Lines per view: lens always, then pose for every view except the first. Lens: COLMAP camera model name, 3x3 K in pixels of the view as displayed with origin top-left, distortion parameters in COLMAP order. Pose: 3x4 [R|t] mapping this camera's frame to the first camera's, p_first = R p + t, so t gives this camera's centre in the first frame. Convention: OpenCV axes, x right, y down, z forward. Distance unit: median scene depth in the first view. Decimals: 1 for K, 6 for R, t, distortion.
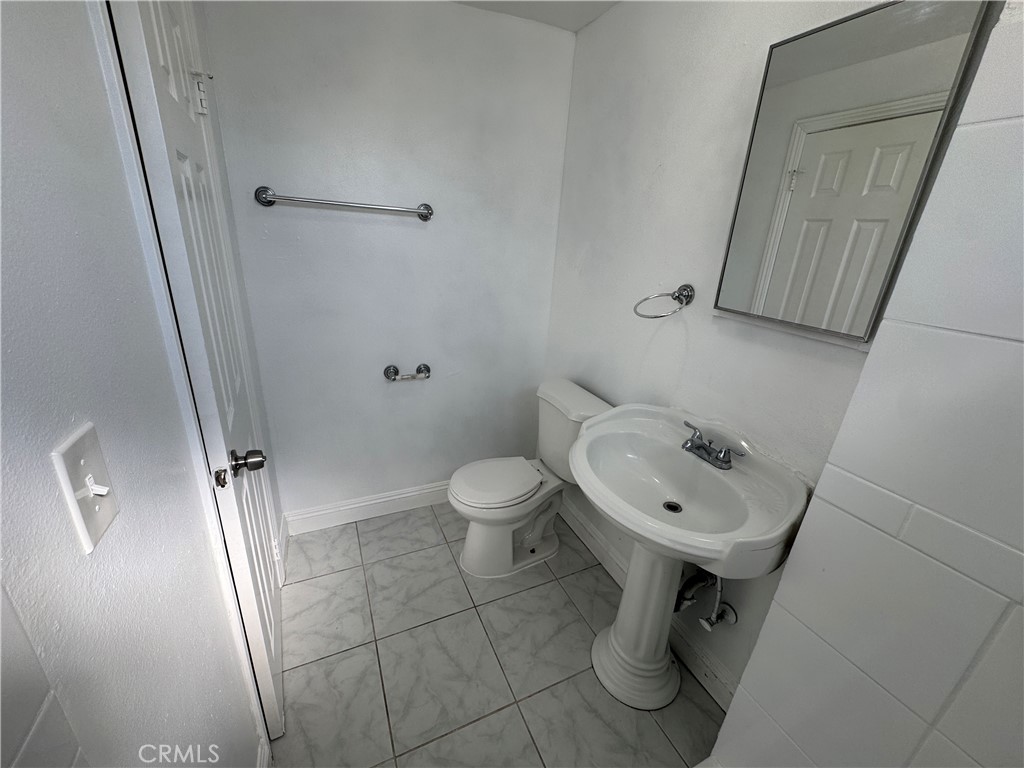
lens RADIAL K [[408.4, 0, 512.0], [0, 408.4, 384.0], [0, 0, 1]] dist [-0.001112, 0.000187]
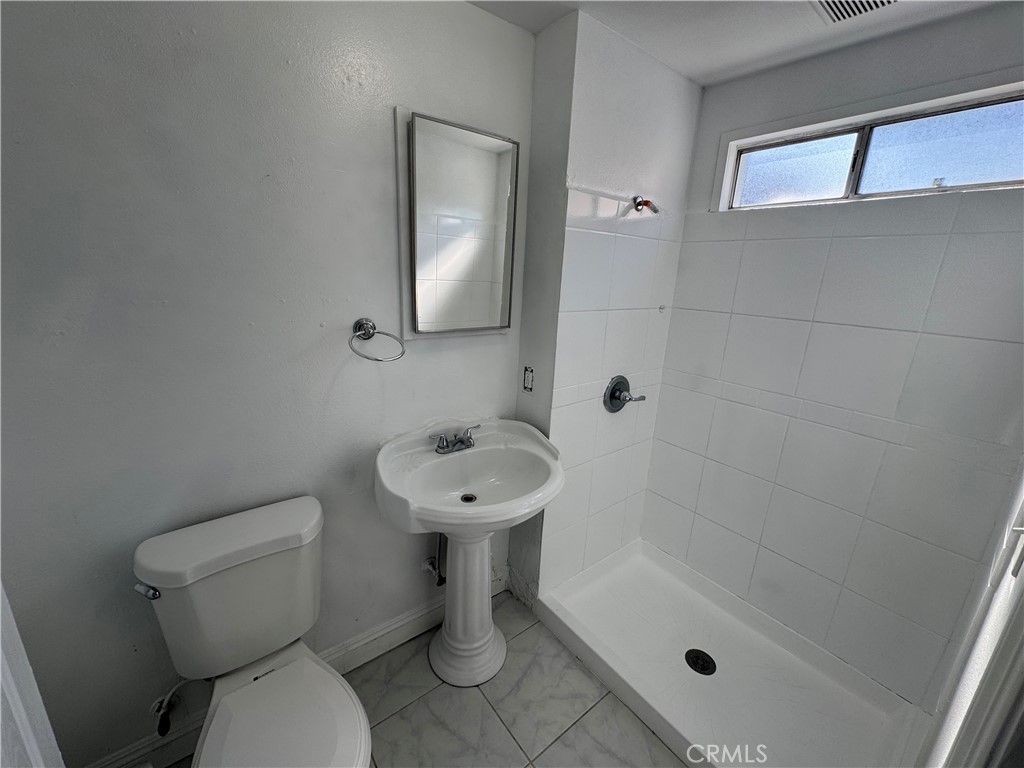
lens RADIAL K [[408.4, 0, 512.0], [0, 408.4, 384.0], [0, 0, 1]] dist [-0.001112, 0.000187]
pose [[-0.215558, -0.329773, 0.919121, -0.571668], [0.287210, 0.878204, 0.382451, -0.380118], [-0.933298, 0.346422, -0.094589, 0.836343]]
